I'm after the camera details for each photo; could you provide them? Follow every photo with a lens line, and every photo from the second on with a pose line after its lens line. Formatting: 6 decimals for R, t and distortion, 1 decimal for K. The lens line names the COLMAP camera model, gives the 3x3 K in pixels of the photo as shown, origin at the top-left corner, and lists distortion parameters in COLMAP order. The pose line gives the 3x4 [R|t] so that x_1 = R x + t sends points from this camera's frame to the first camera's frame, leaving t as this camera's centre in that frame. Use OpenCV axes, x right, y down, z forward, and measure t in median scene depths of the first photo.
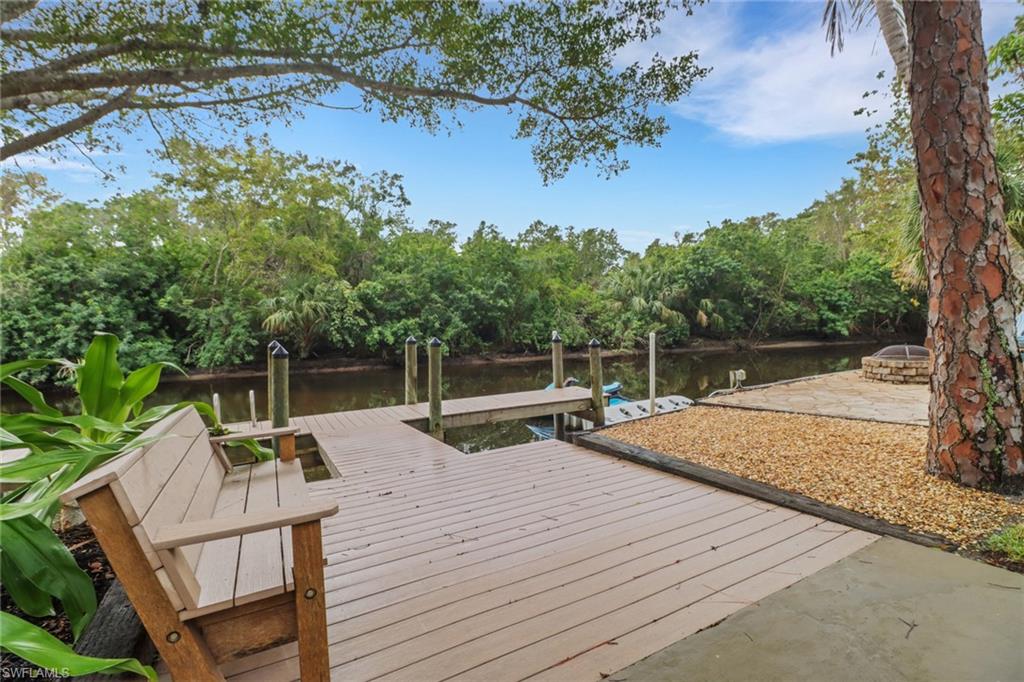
lens RADIAL K [[485.0, 0, 512.9], [0, 485.0, 318.8], [0, 0, 1]] dist [0.004937, -0.025751]
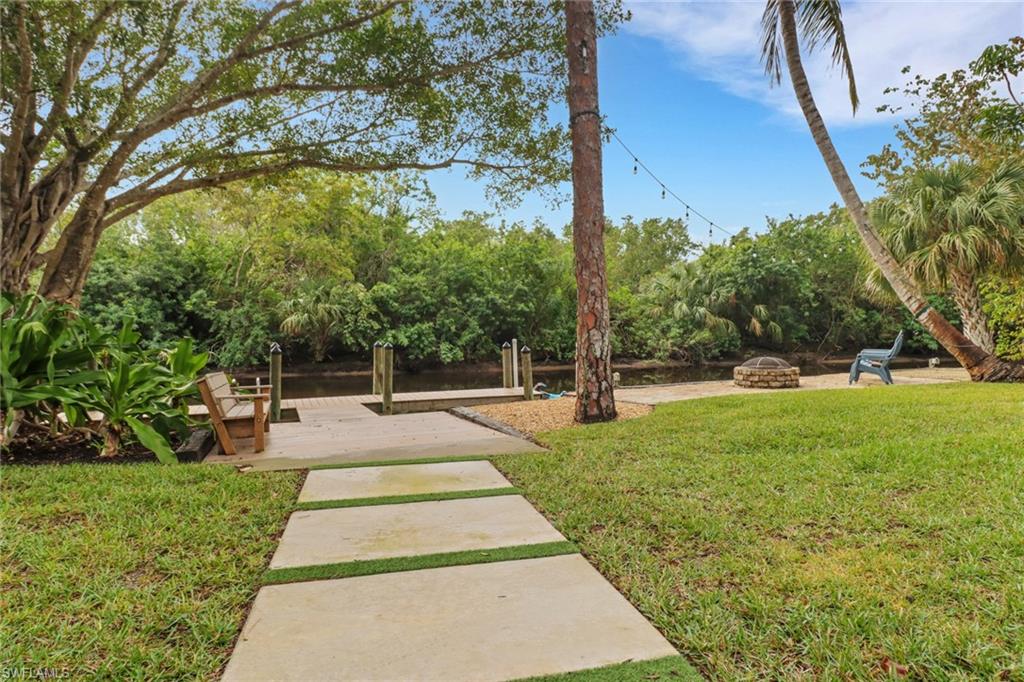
lens RADIAL K [[613.2, 0, 509.7], [0, 613.2, 309.4], [0, 0, 1]] dist [0.002476, 0.001093]
pose [[0.991145, 0.013218, -0.132125, 0.116181], [-0.015603, 0.999733, -0.017035, -0.008646], [0.131864, 0.018946, 0.991087, -0.187298]]
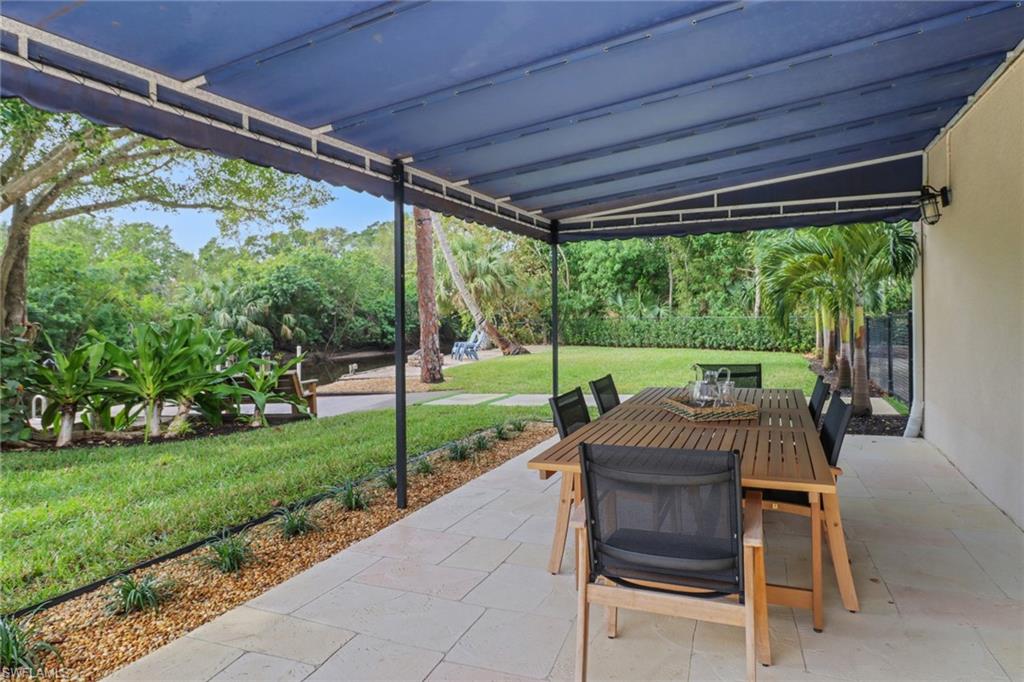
lens RADIAL K [[613.2, 0, 509.7], [0, 613.2, 309.4], [0, 0, 1]] dist [0.002476, 0.001093]
pose [[0.711785, 0.015208, 0.702233, -0.233977], [0.007636, 0.999539, -0.029387, -0.010211], [-0.702356, 0.026279, 0.711341, -0.340693]]
